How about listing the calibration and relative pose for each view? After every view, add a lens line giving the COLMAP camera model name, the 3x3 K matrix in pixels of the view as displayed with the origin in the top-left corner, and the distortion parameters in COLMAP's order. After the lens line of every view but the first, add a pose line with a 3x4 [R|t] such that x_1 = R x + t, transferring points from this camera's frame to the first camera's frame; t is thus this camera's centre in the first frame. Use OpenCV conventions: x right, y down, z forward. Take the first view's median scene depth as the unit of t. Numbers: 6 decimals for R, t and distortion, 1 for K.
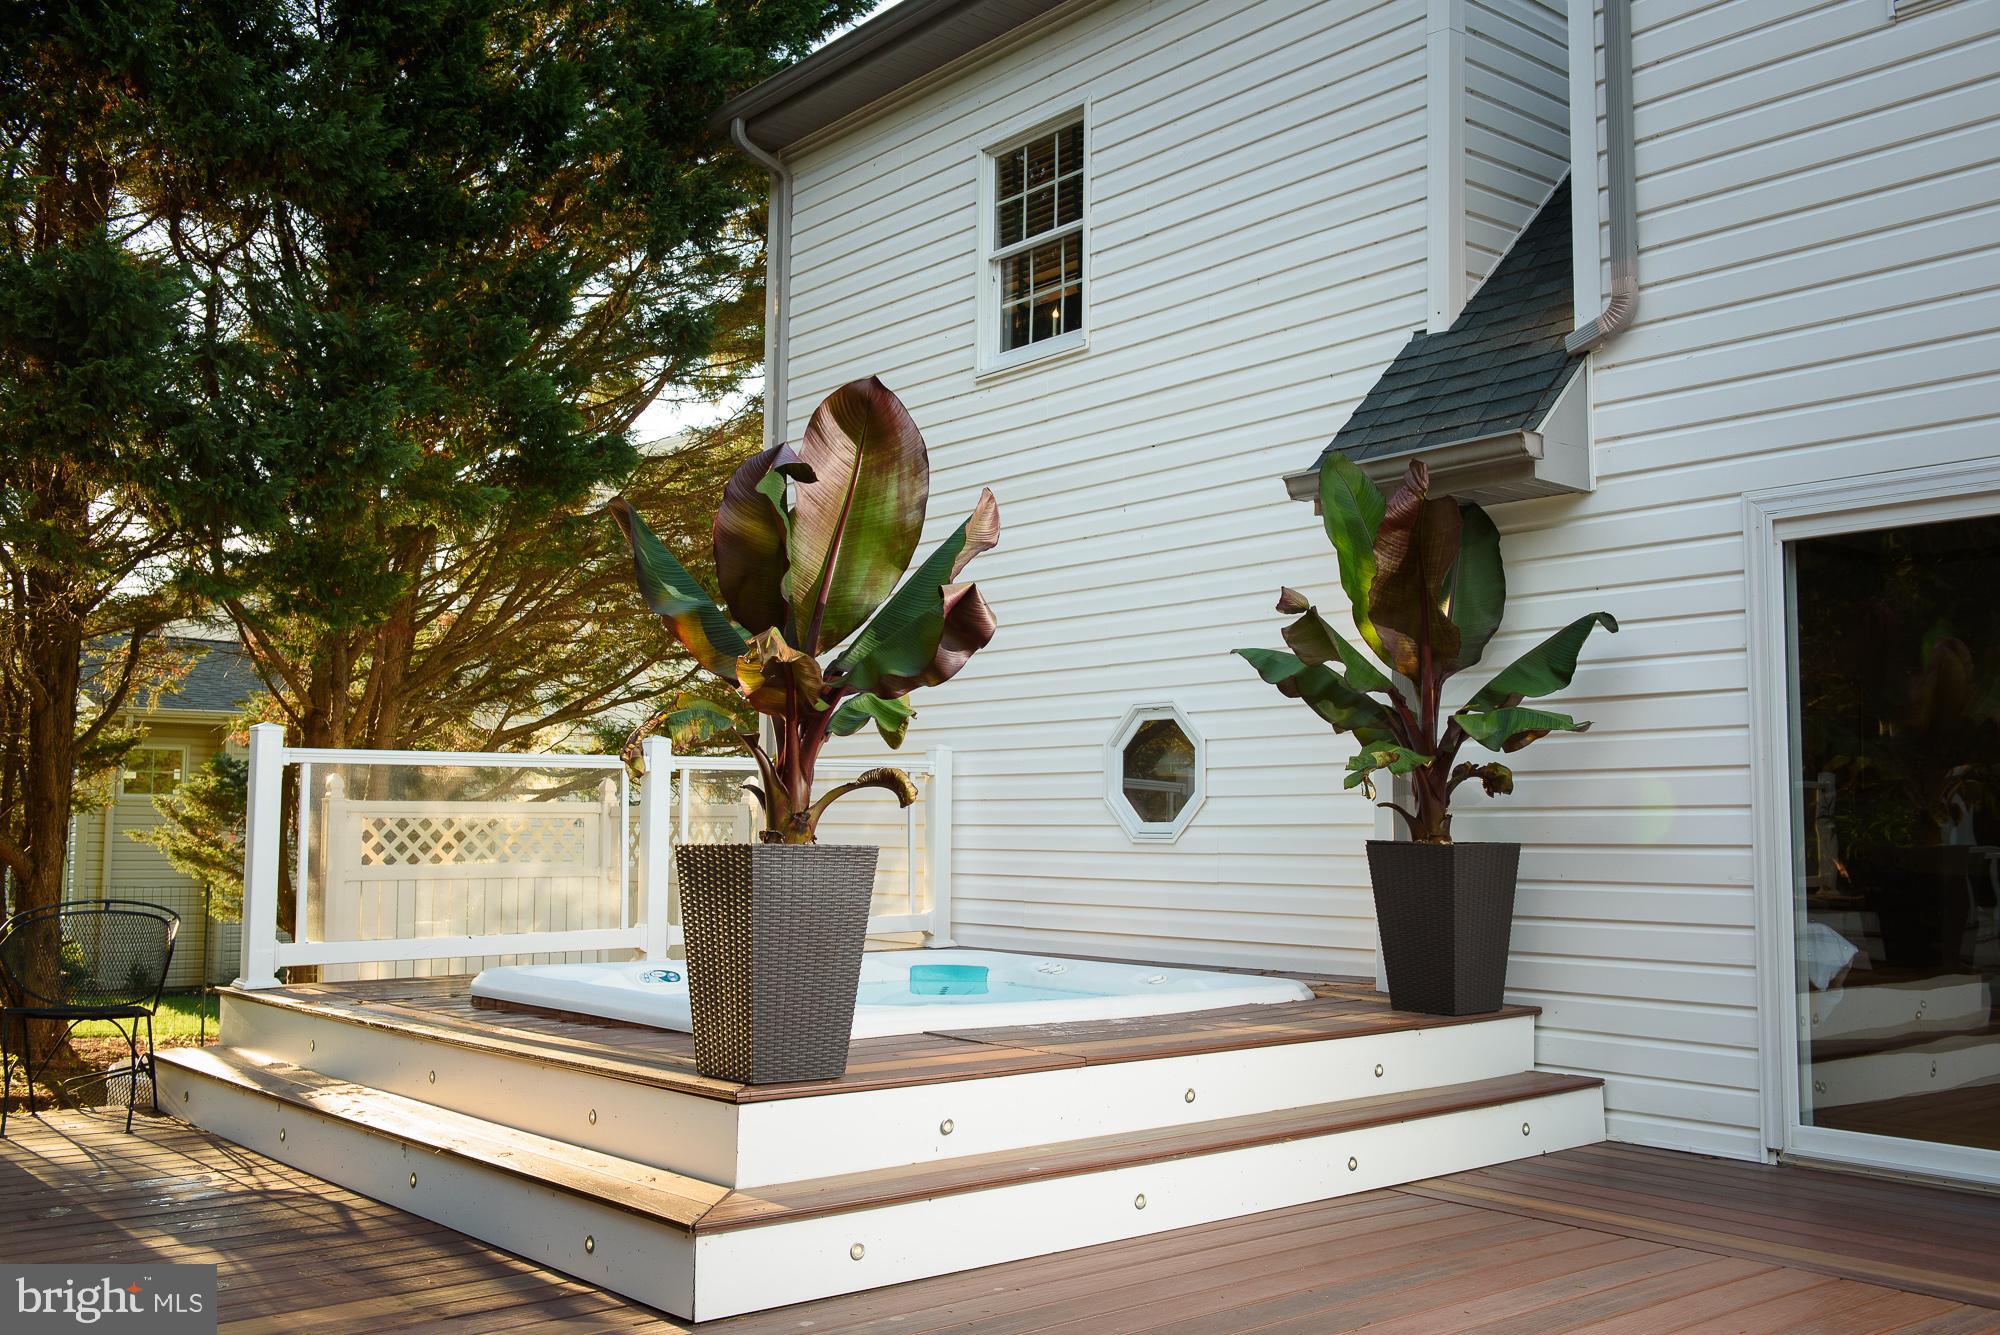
lens RADIAL K [[1868.1, 0, 1001.4], [0, 1868.1, 665.7], [0, 0, 1]] dist [0.007362, 0.000000]
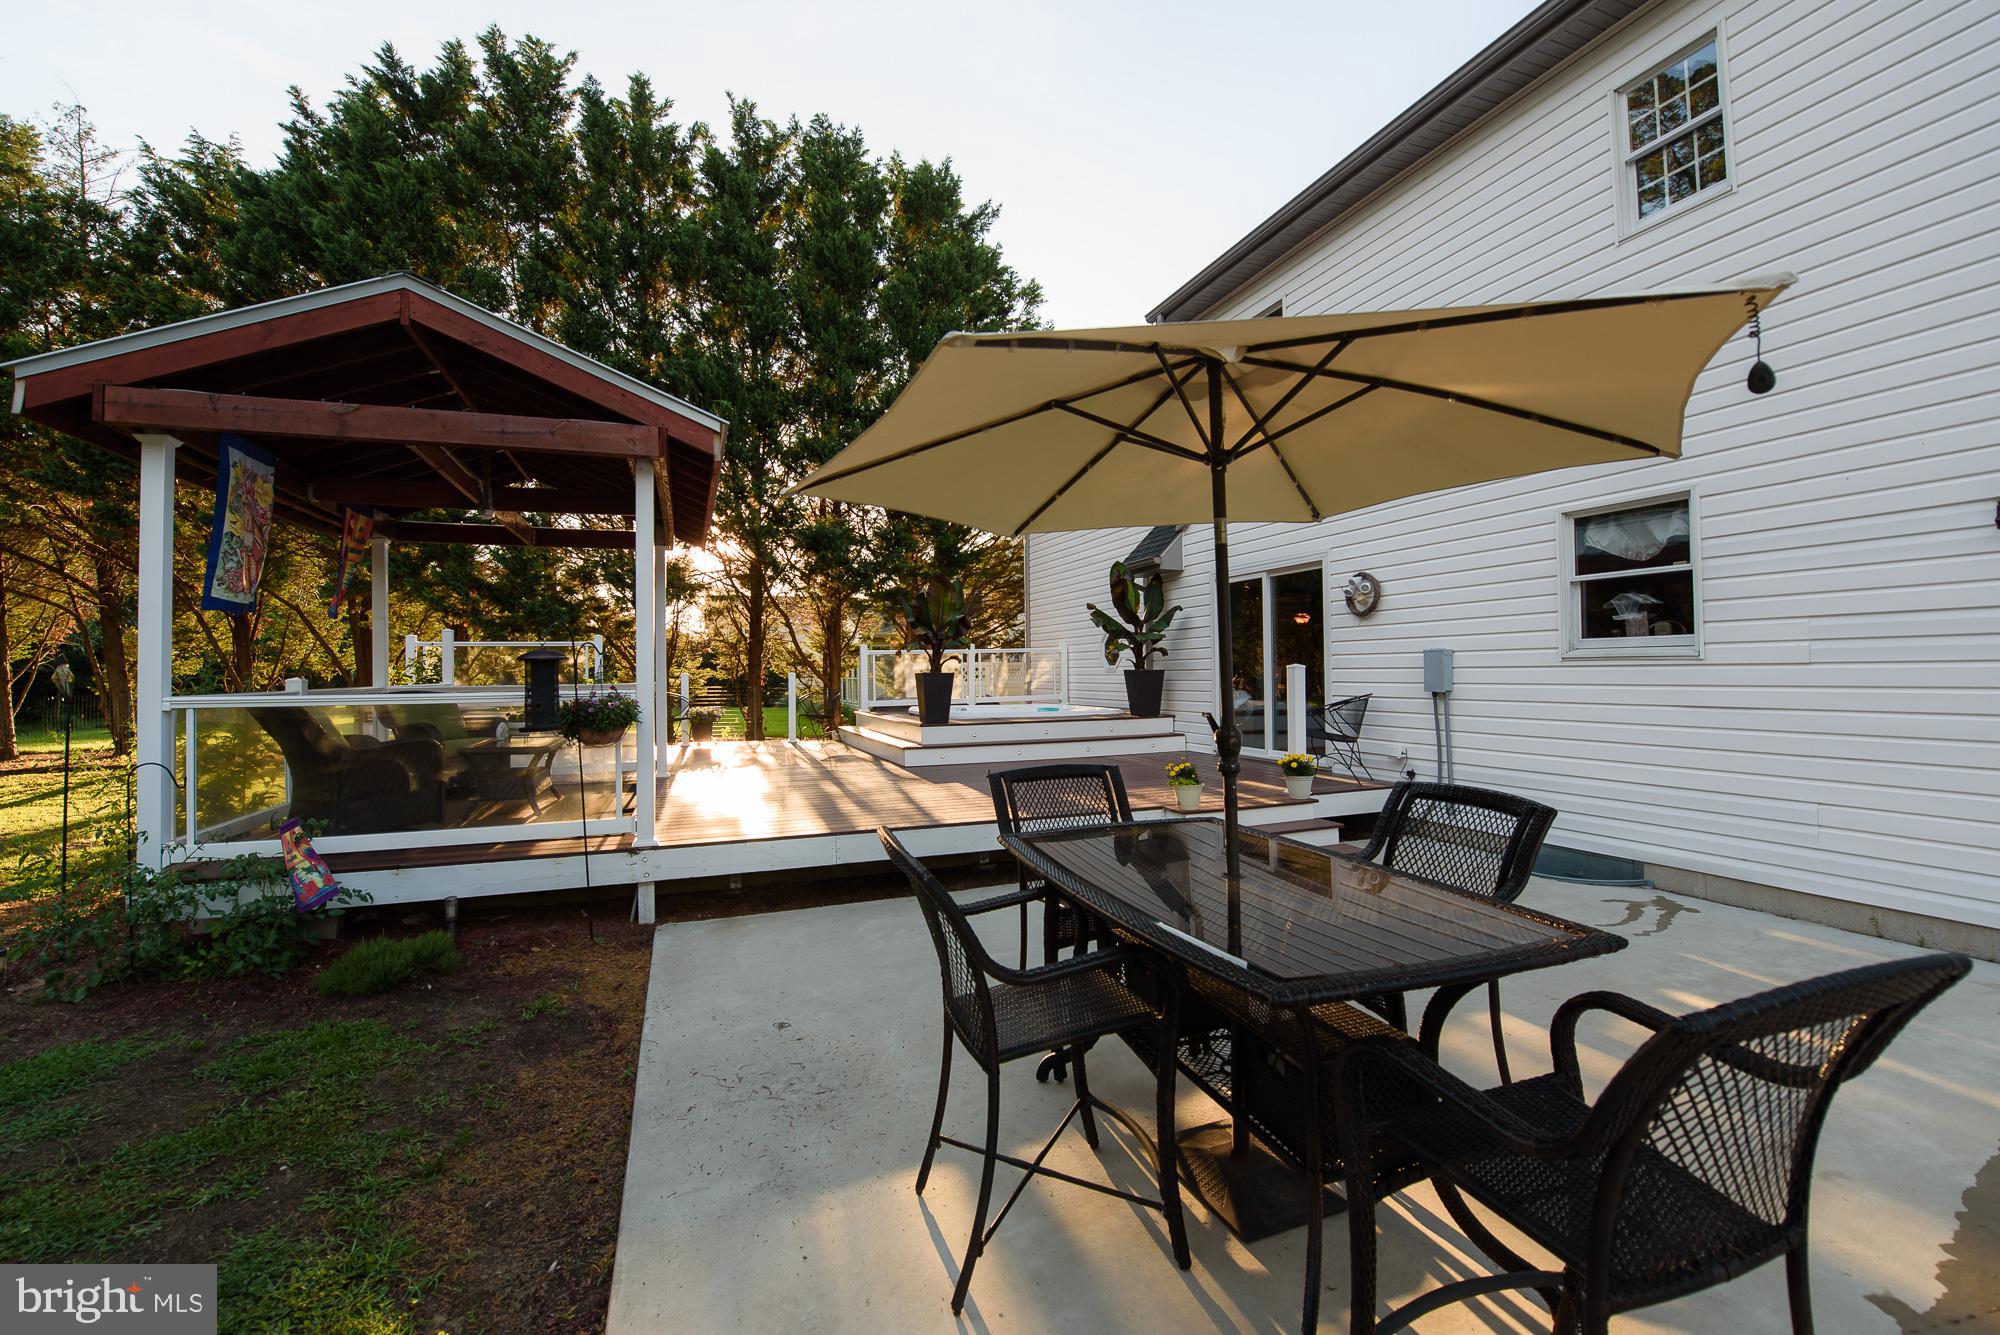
lens RADIAL K [[796.8, 0, 997.5], [0, 796.8, 668.0], [0, 0, 1]] dist [-0.016132, -0.003002]
pose [[0.947014, -0.013883, -0.320892, 0.468252], [0.040313, 0.996303, 0.075867, -0.038802], [0.318653, -0.084783, 0.944072, -0.557980]]
